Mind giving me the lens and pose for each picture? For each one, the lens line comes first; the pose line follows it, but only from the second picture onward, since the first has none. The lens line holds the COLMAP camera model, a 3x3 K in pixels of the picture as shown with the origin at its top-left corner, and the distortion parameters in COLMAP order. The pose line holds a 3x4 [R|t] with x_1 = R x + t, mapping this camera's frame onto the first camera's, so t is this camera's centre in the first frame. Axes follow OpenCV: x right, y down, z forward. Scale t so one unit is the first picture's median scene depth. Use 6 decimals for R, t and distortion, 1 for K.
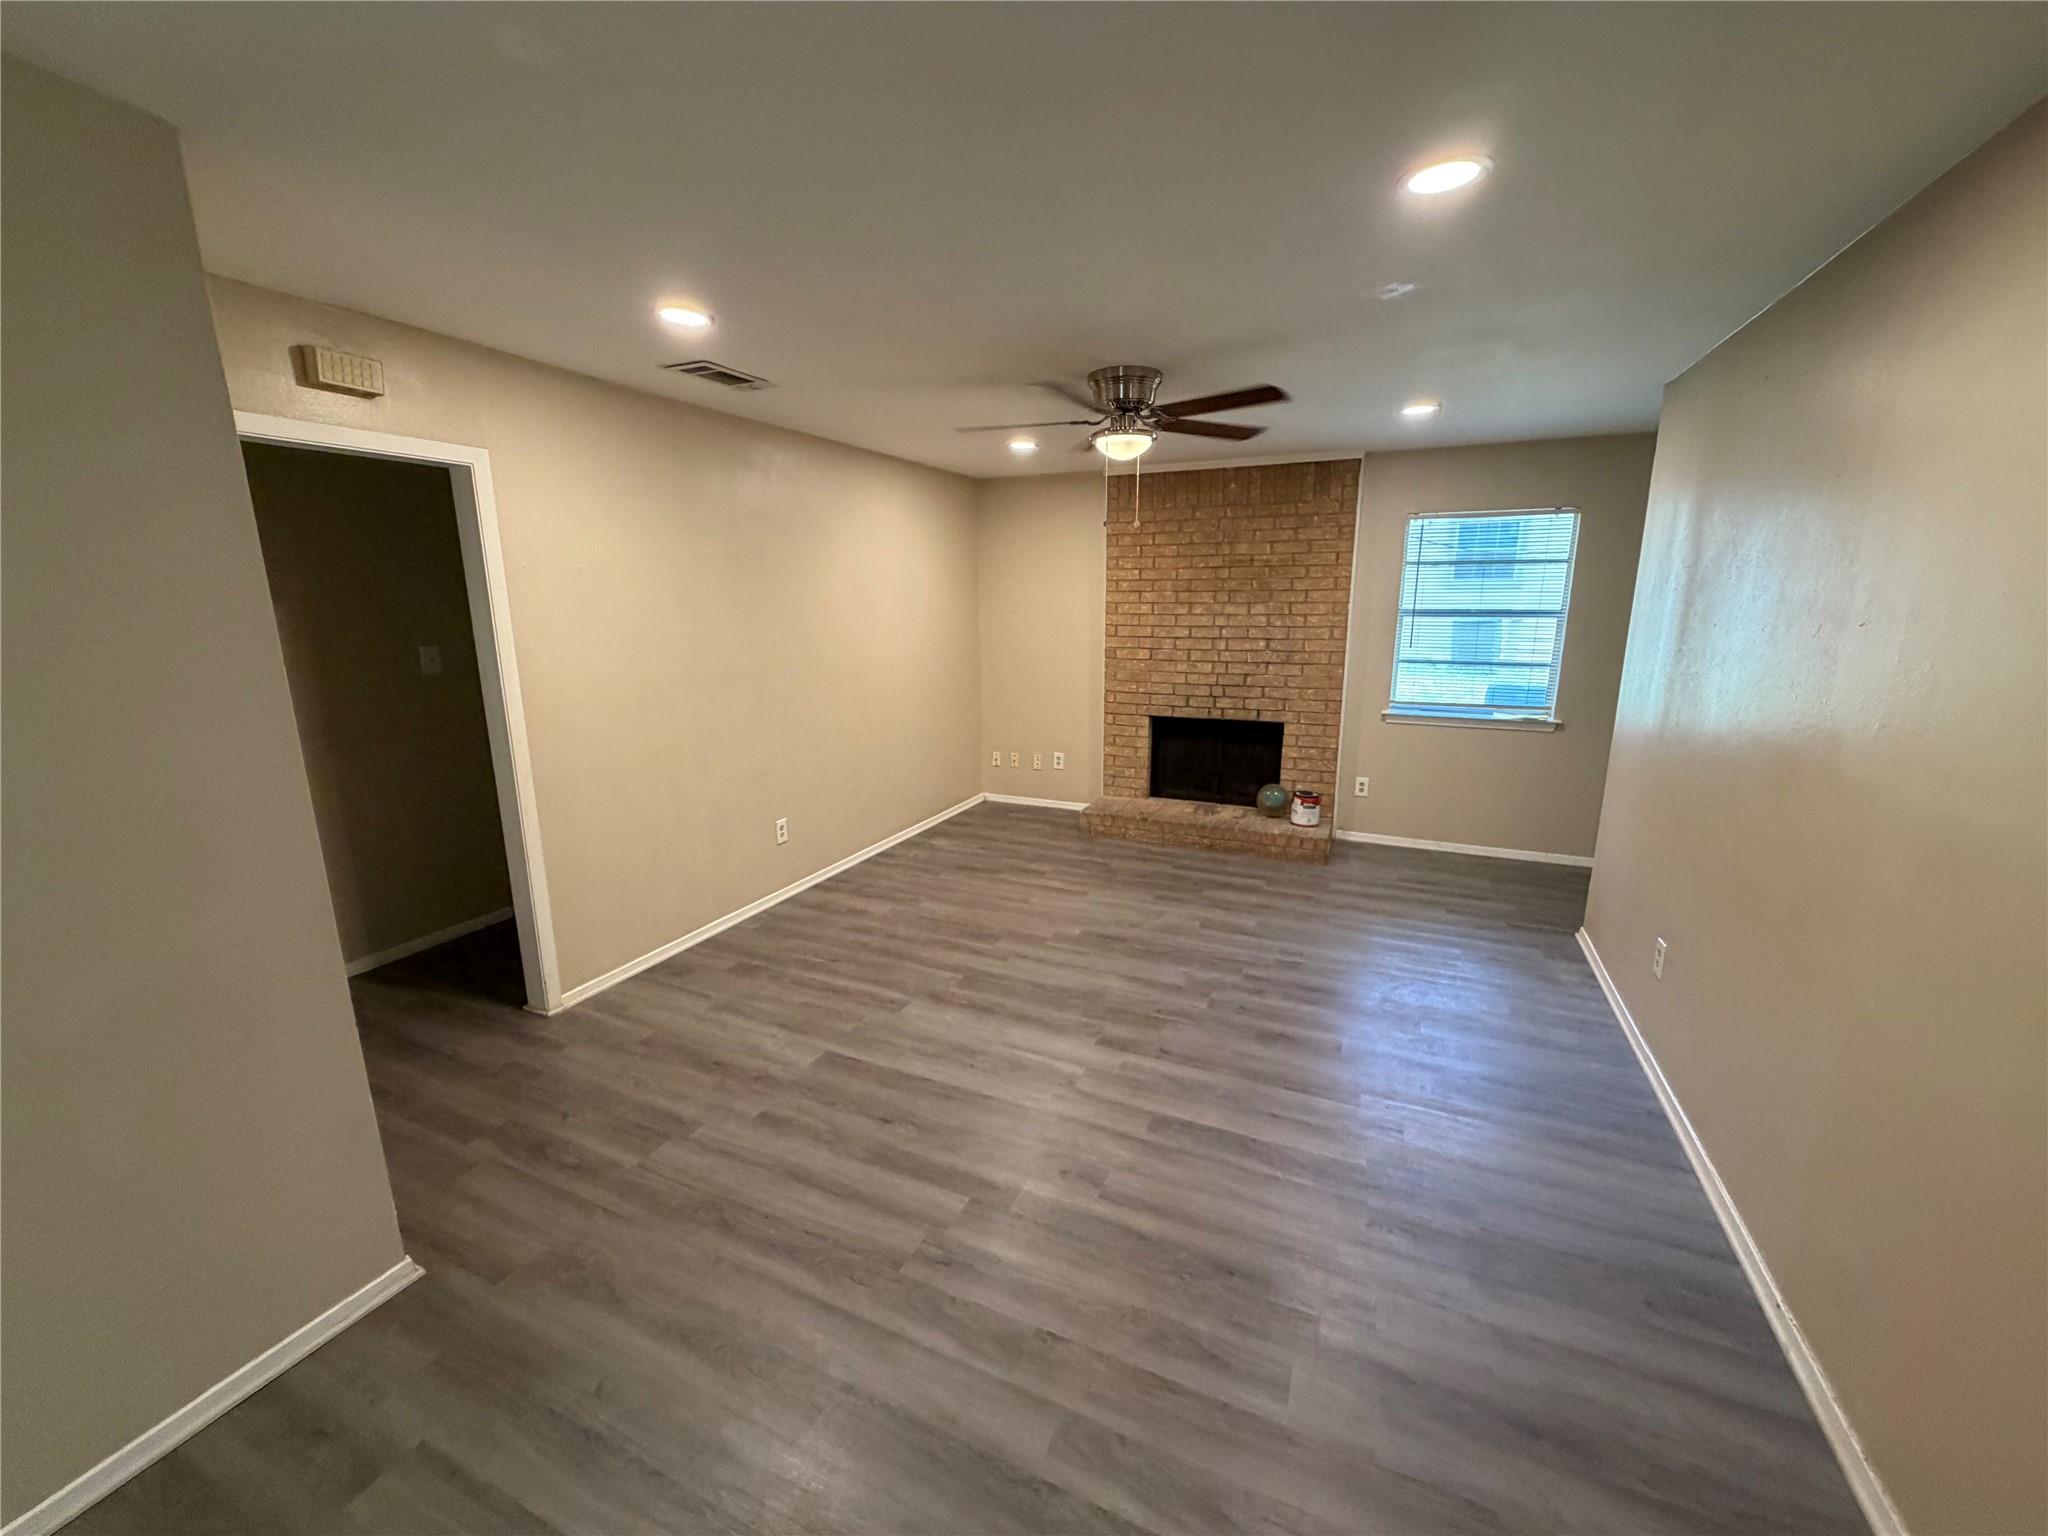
lens RADIAL K [[817.7, 0, 1032.0], [0, 817.7, 763.6], [0, 0, 1]] dist [0.026442, -0.000029]
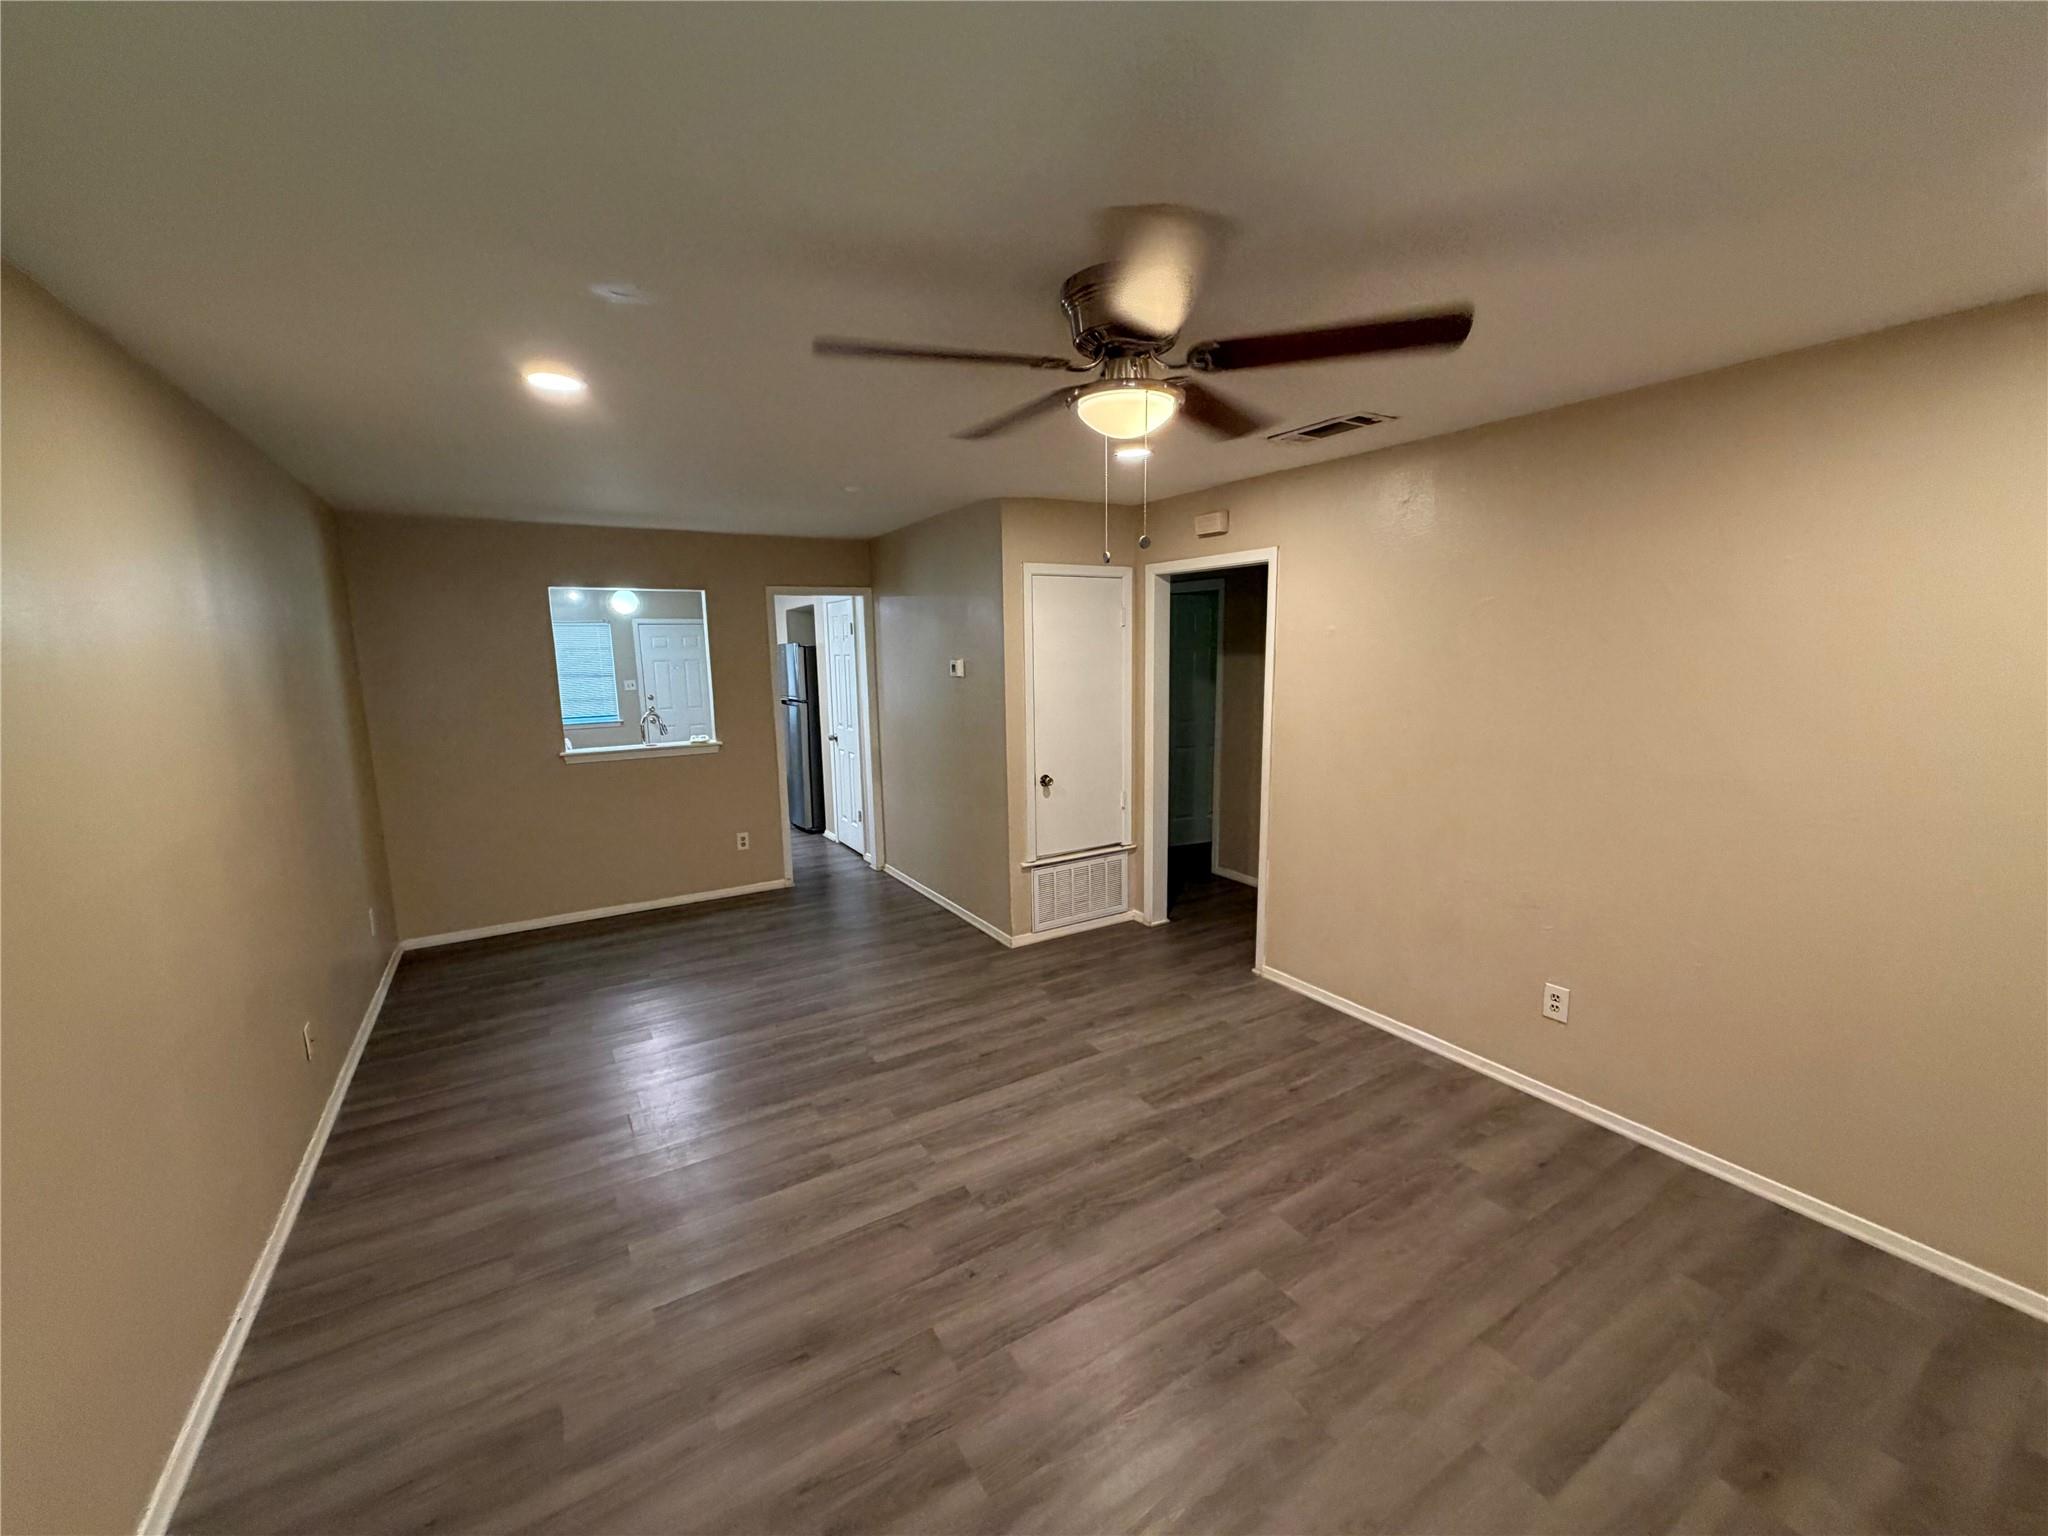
lens RADIAL K [[817.7, 0, 1009.8], [0, 817.7, 766.9], [0, 0, 1]] dist [0.026442, -0.000029]
pose [[-0.572046, 0.138431, -0.808455, 0.631221], [-0.151065, 0.951012, 0.269731, -0.289785], [0.806190, 0.276428, -0.523111, 1.257785]]
